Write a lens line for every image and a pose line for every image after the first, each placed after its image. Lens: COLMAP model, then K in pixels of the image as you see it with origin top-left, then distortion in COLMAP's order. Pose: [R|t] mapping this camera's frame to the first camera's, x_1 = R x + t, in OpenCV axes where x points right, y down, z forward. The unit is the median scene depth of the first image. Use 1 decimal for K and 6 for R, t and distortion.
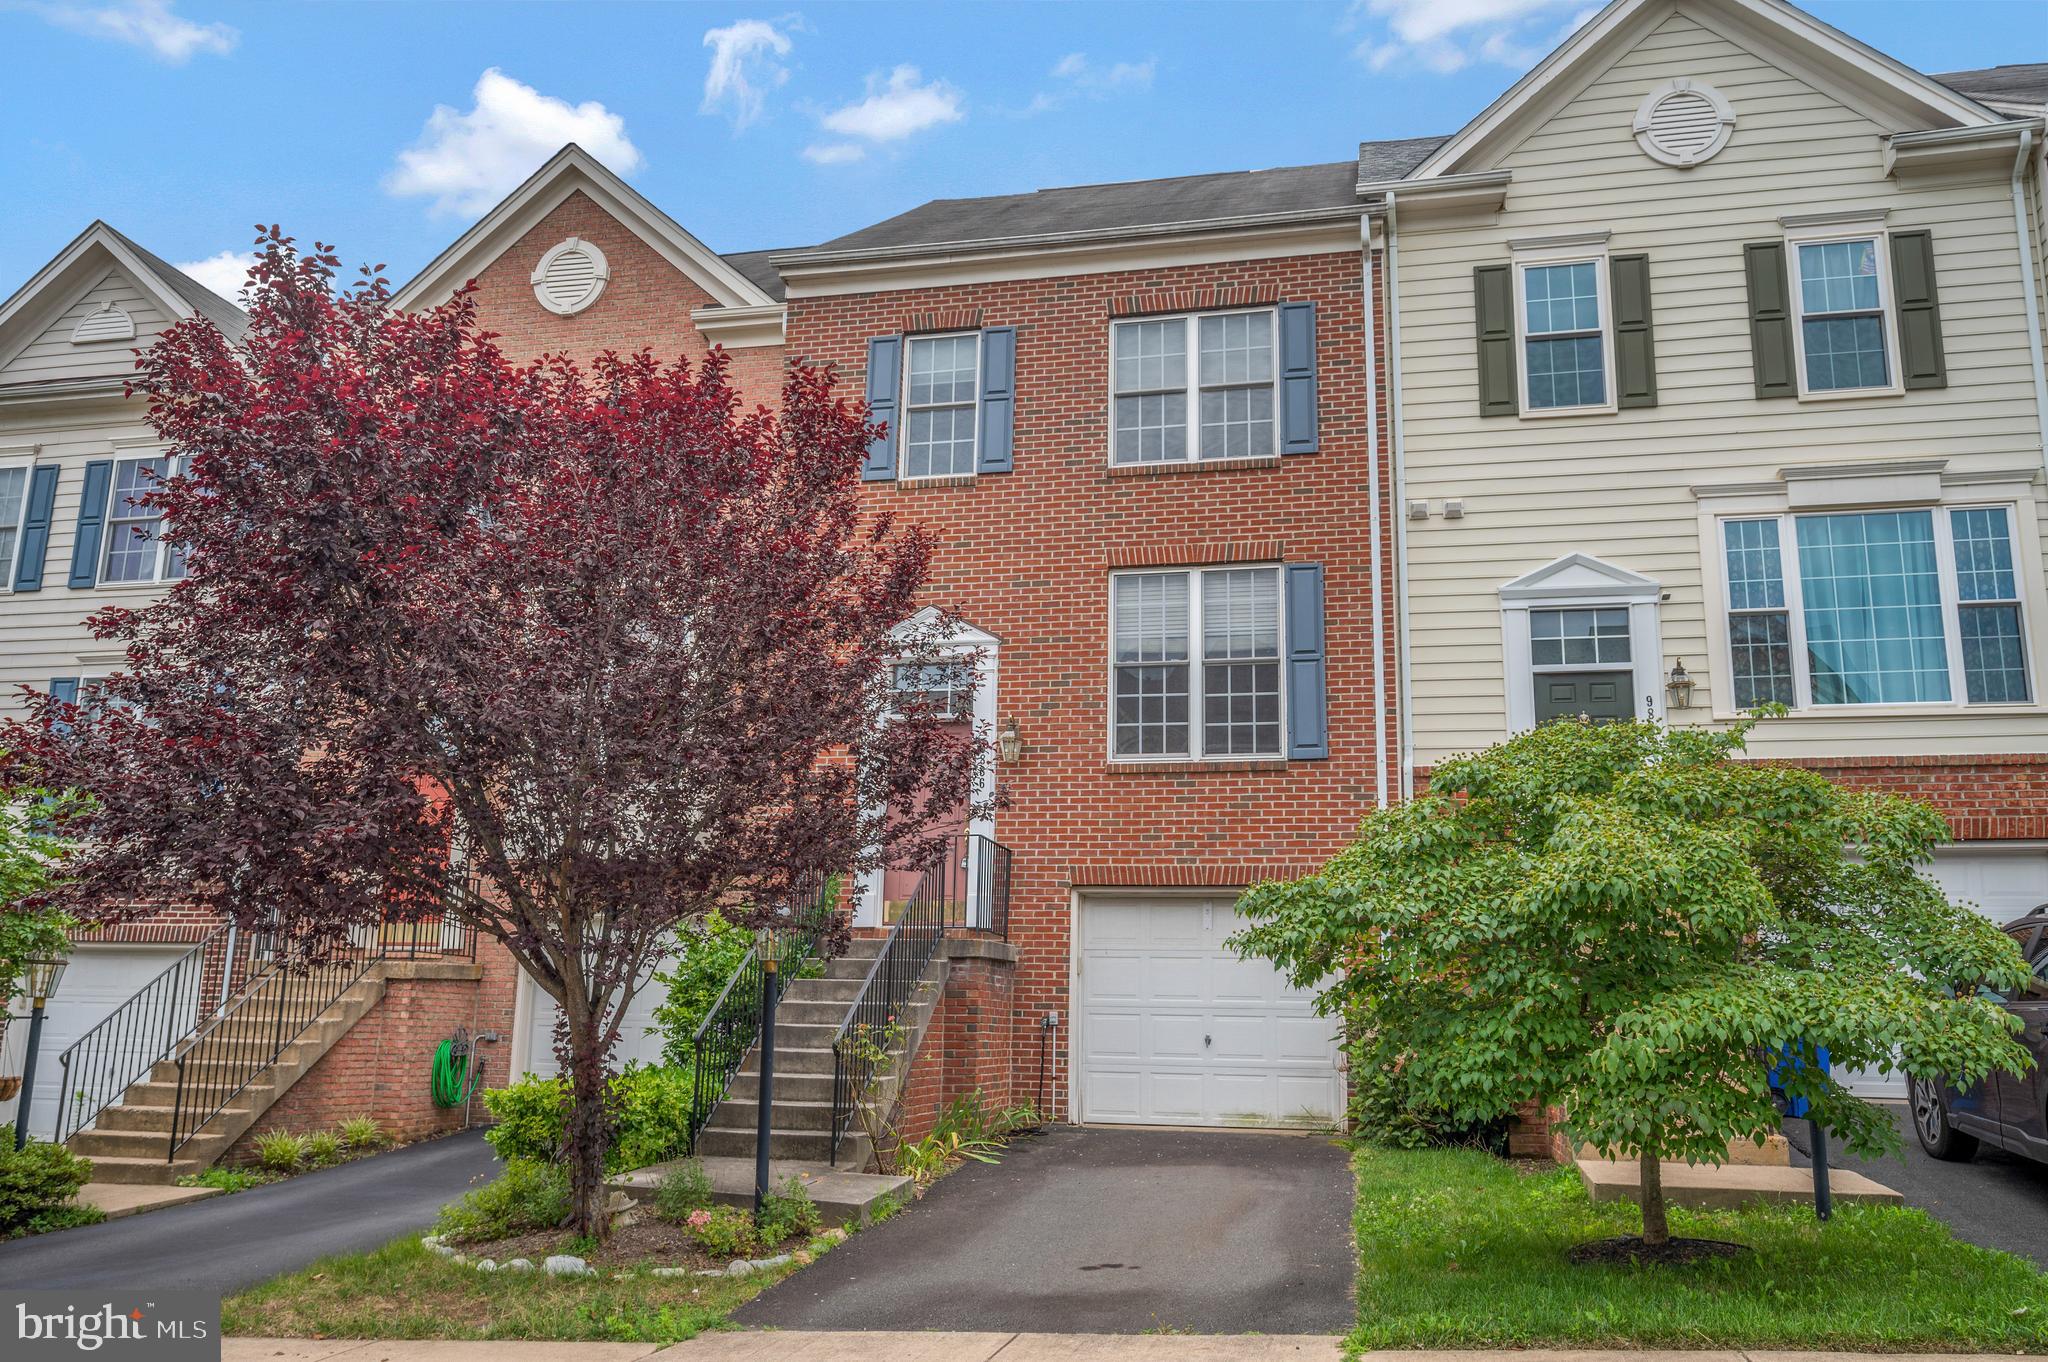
lens RADIAL K [[1523.0, 0, 1024.6], [0, 1523.0, 682.8], [0, 0, 1]] dist [-0.002401, -0.000545]
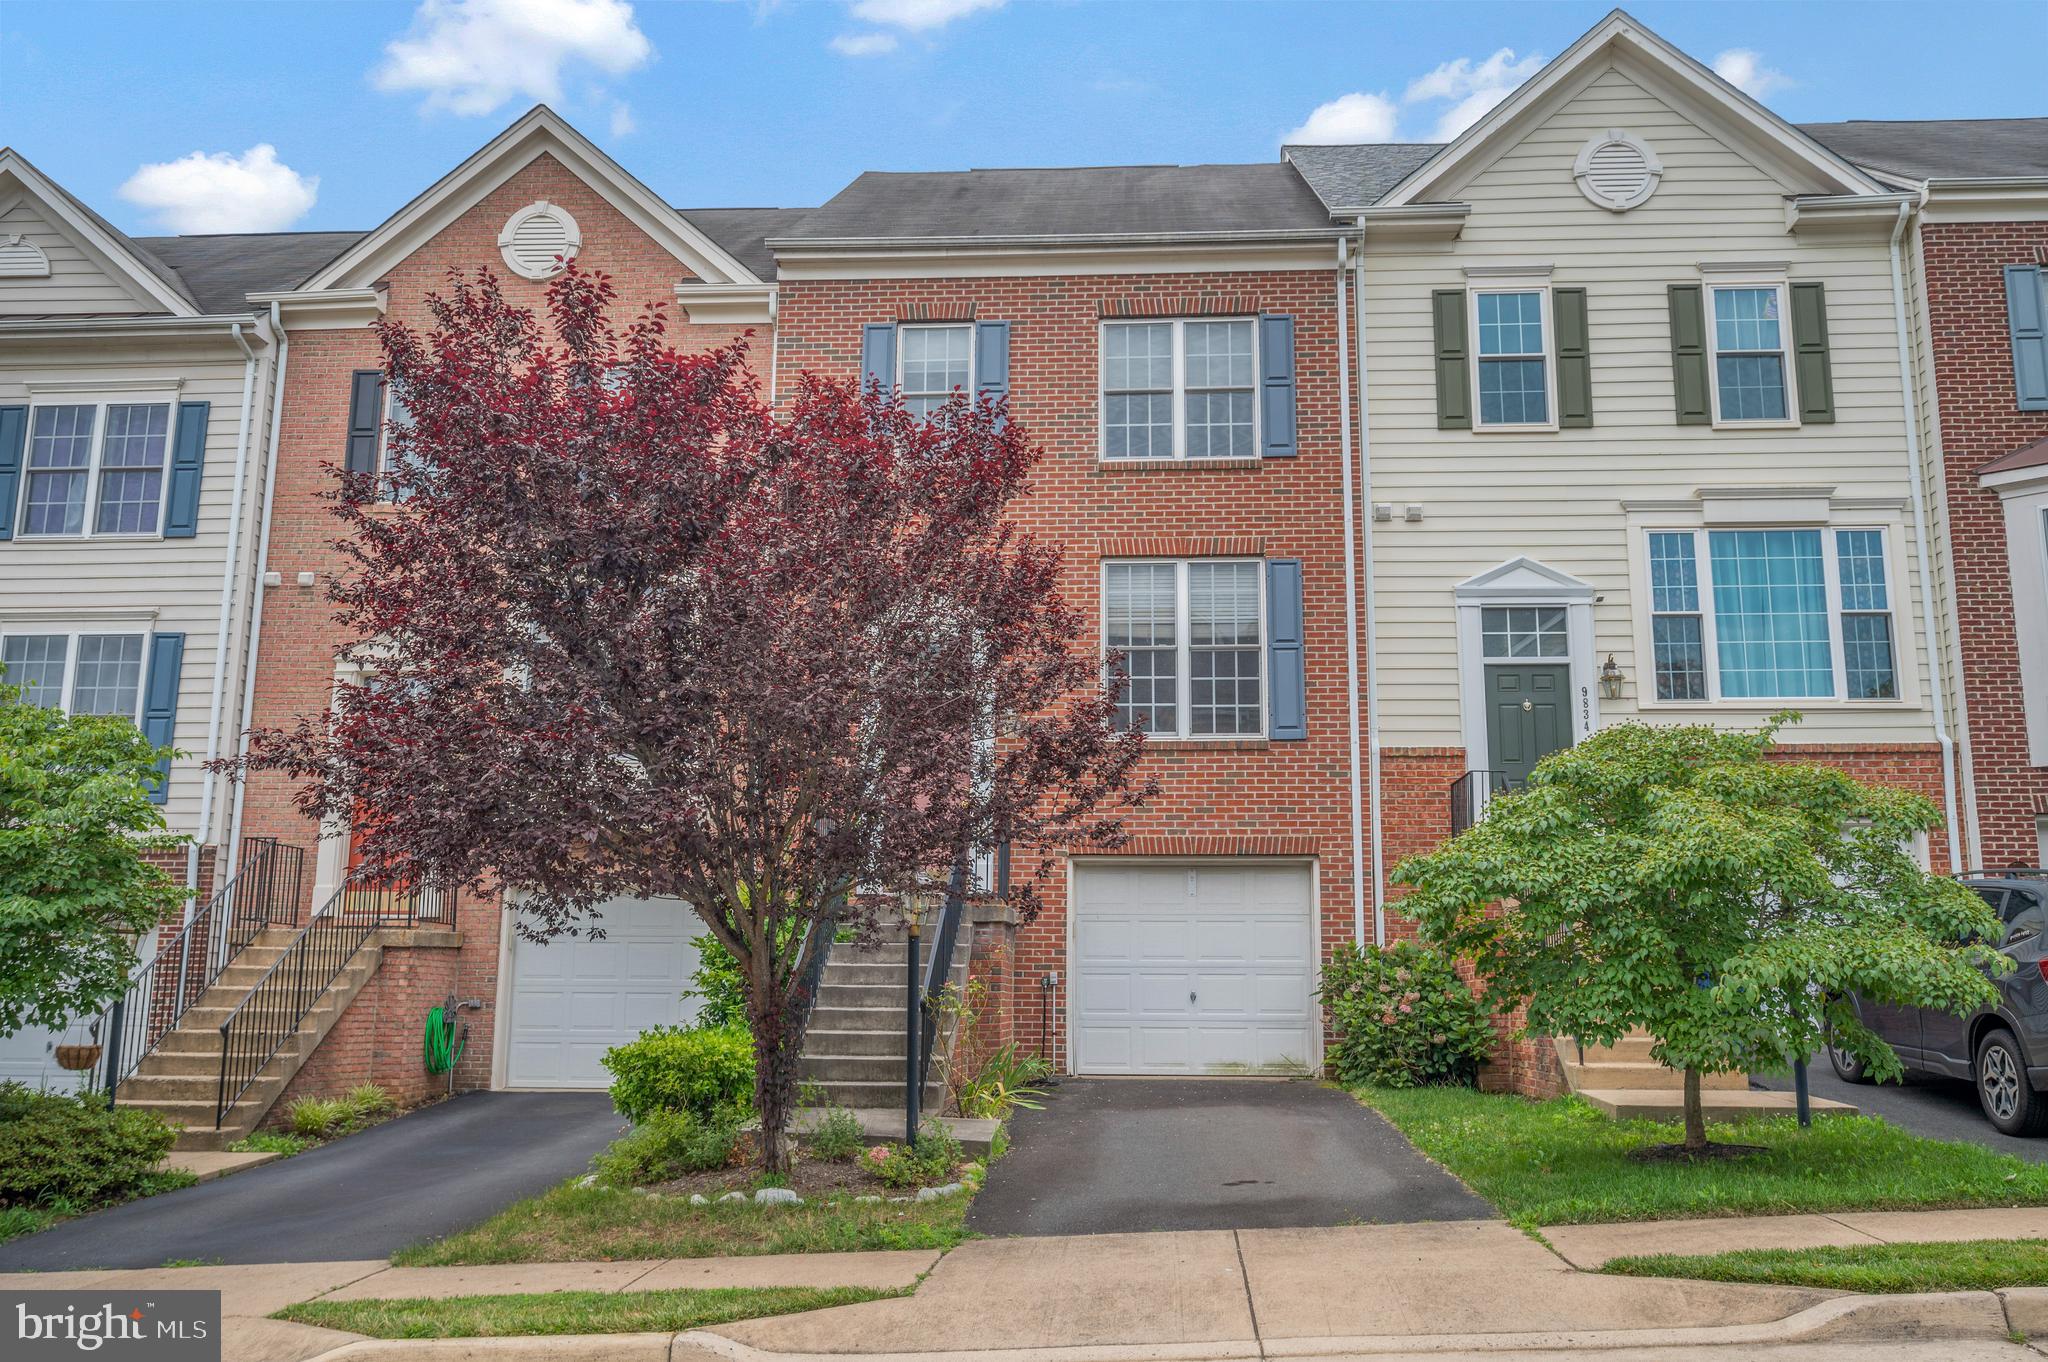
lens RADIAL K [[1593.4, 0, 1025.1], [0, 1593.4, 679.2], [0, 0, 1]] dist [-0.003633, 0.000129]
pose [[0.988450, 0.016969, 0.150593, -0.171629], [-0.020904, 0.999479, 0.024581, -0.017110], [-0.150098, -0.027445, 0.988290, -0.098827]]
